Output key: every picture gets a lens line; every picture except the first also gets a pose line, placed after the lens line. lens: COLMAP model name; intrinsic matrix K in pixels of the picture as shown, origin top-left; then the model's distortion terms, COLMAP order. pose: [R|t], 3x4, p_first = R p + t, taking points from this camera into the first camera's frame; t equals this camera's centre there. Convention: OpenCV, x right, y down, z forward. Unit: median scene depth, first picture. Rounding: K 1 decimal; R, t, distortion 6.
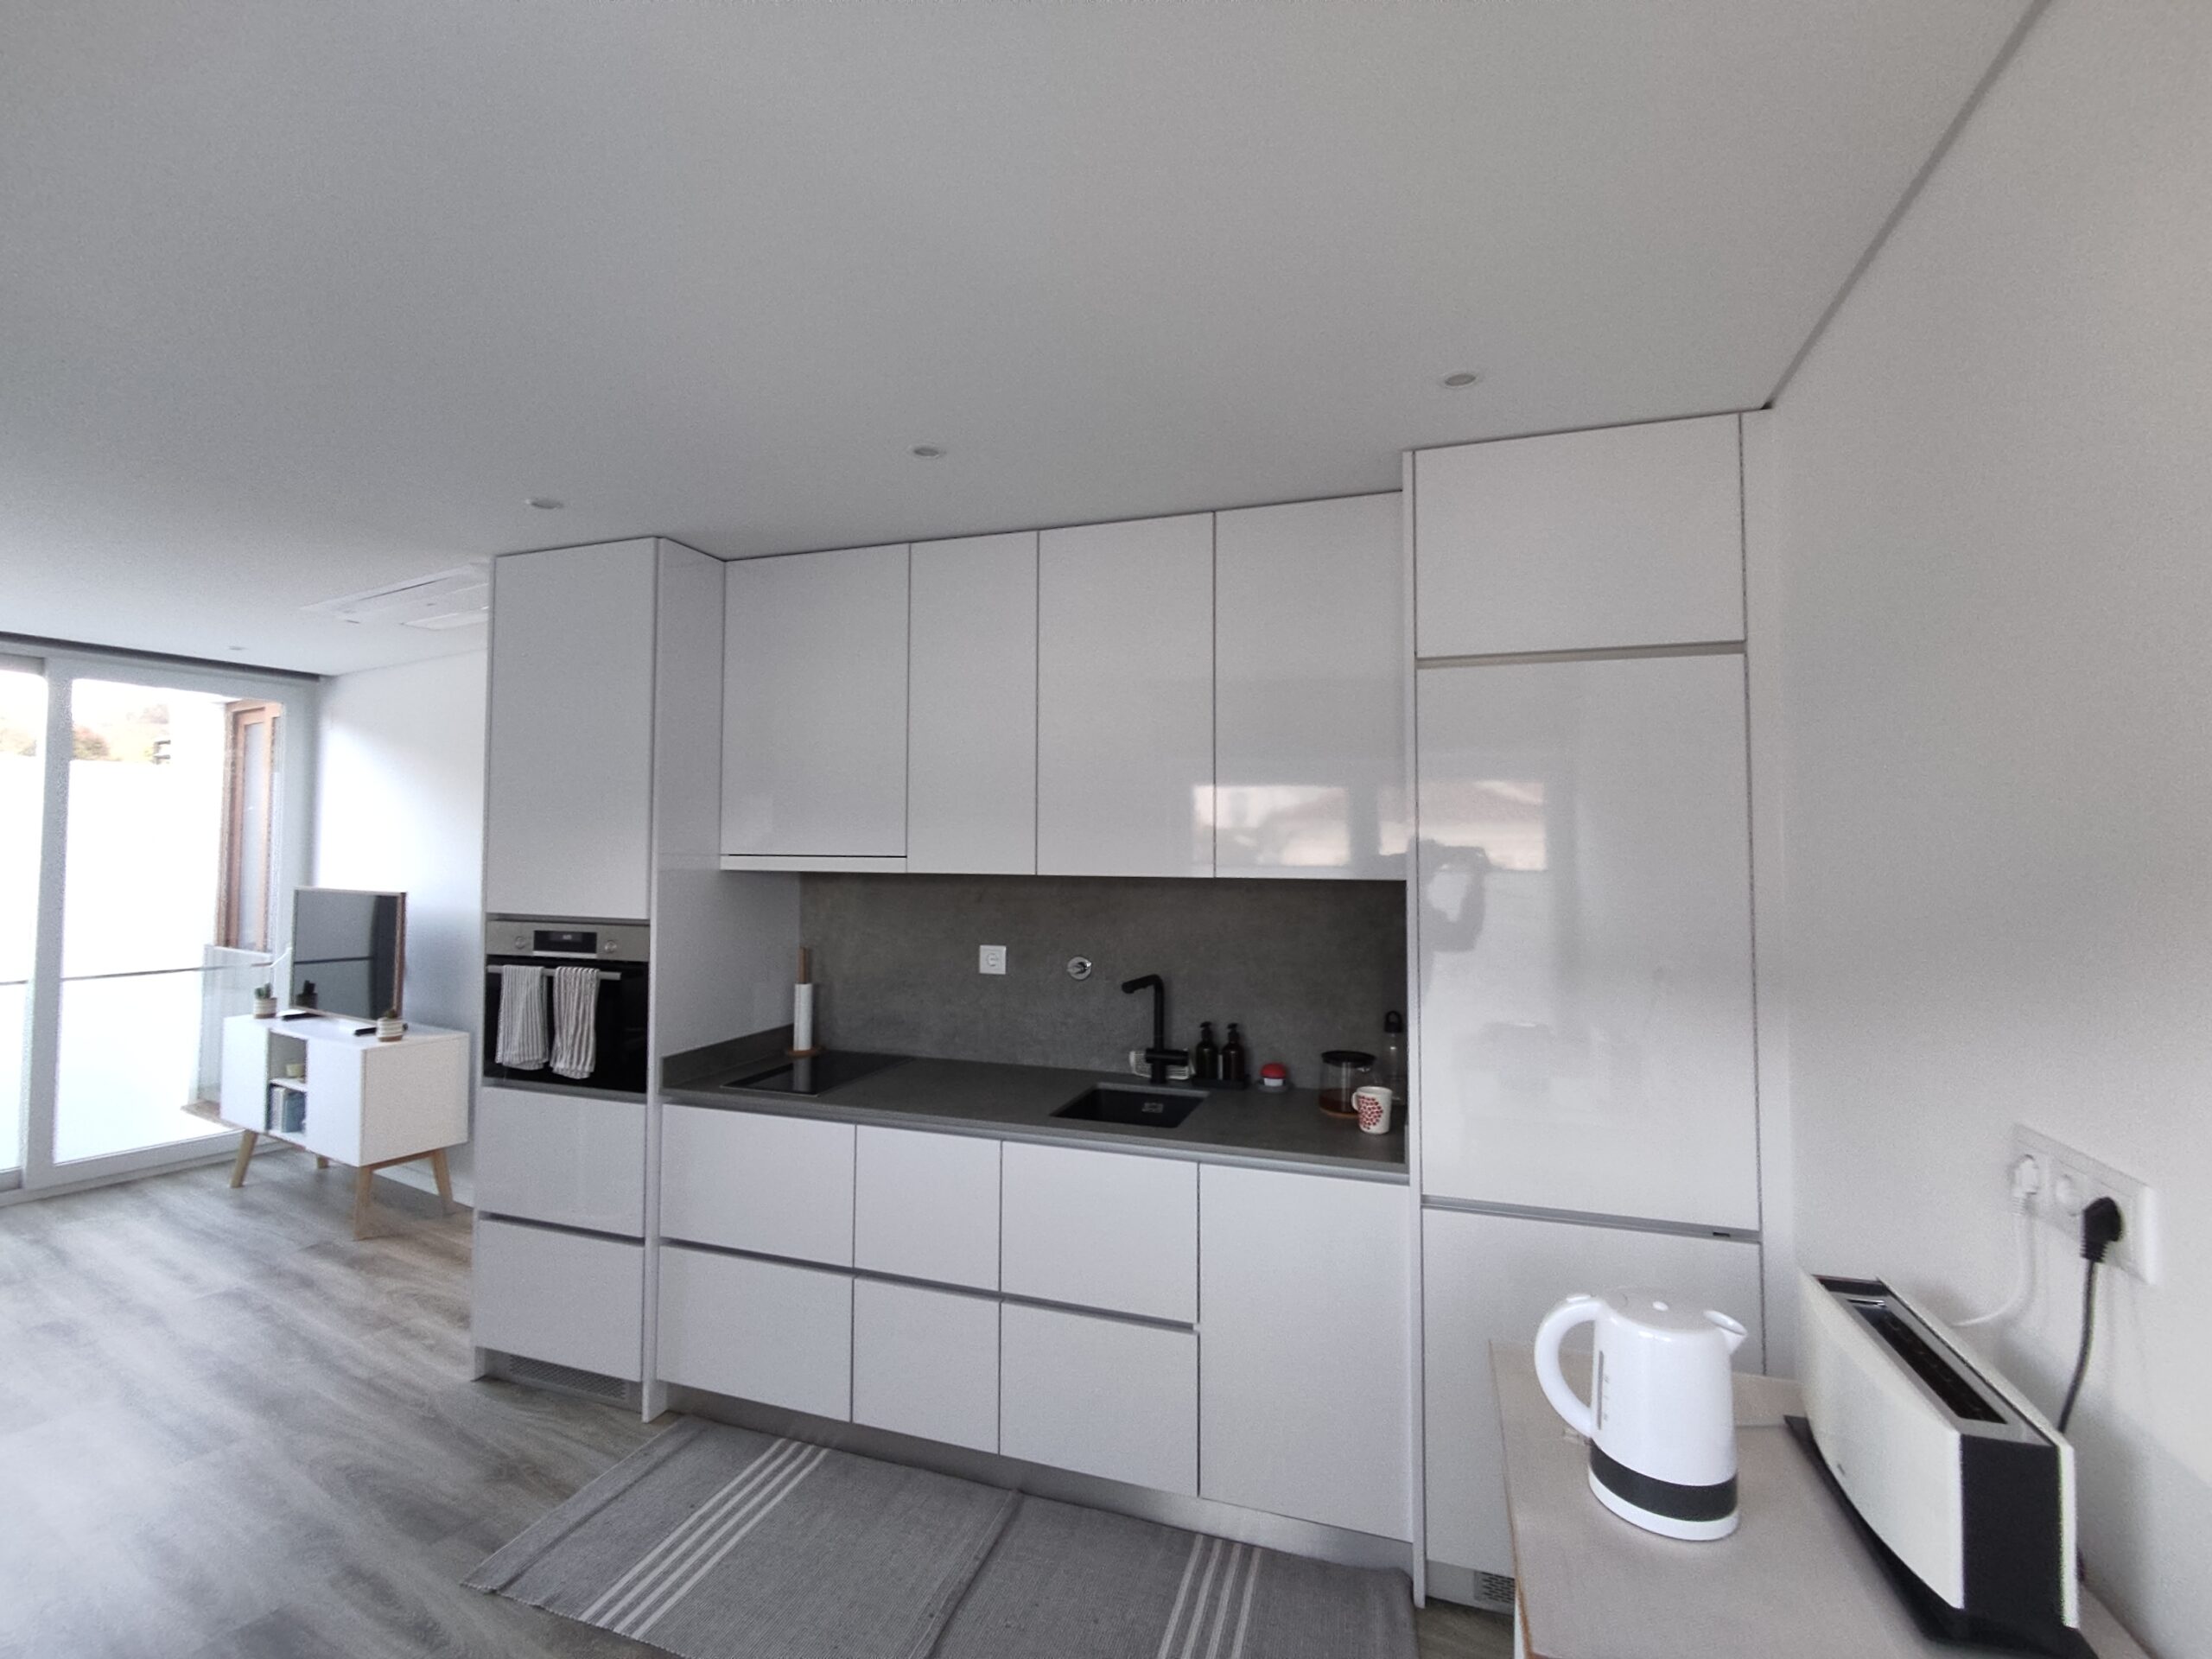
lens RADIAL K [[998.6, 0, 1093.1], [0, 998.6, 821.5], [0, 0, 1]] dist [-0.003301, -0.001666]
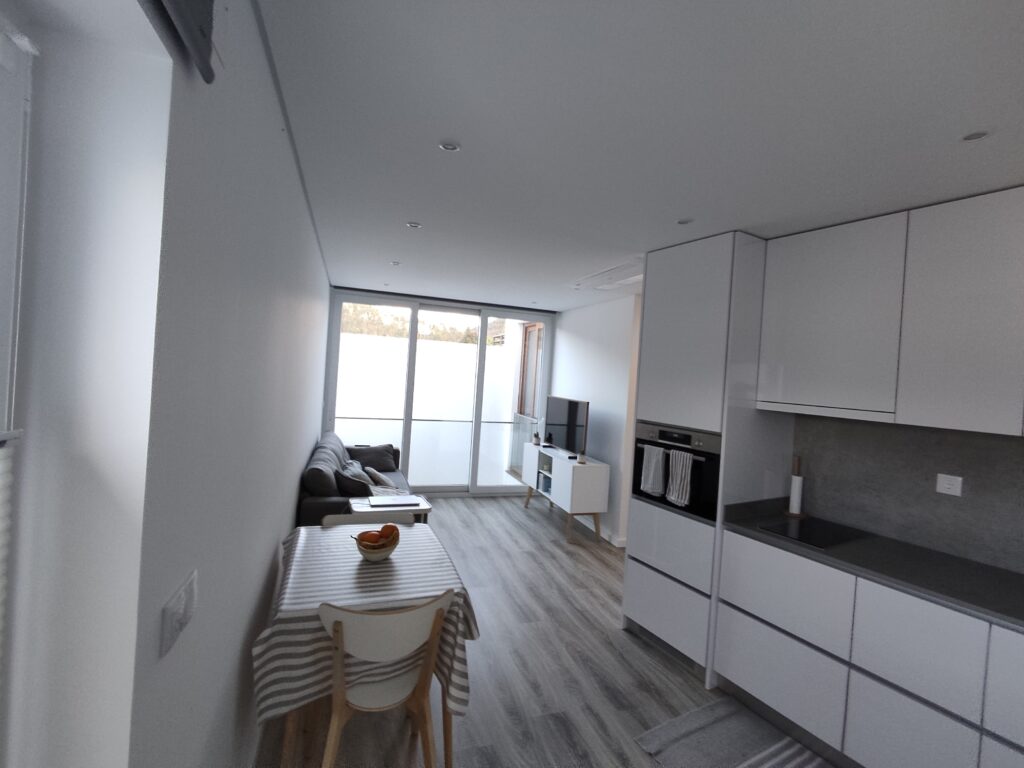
lens RADIAL K [[462.3, 0, 516.7], [0, 462.3, 381.3], [0, 0, 1]] dist [-0.003301, -0.001666]
pose [[0.768495, 0.053988, -0.637574, -0.175977], [-0.040672, 0.998541, 0.035530, -0.015012], [0.638562, -0.001373, 0.769569, 0.061192]]
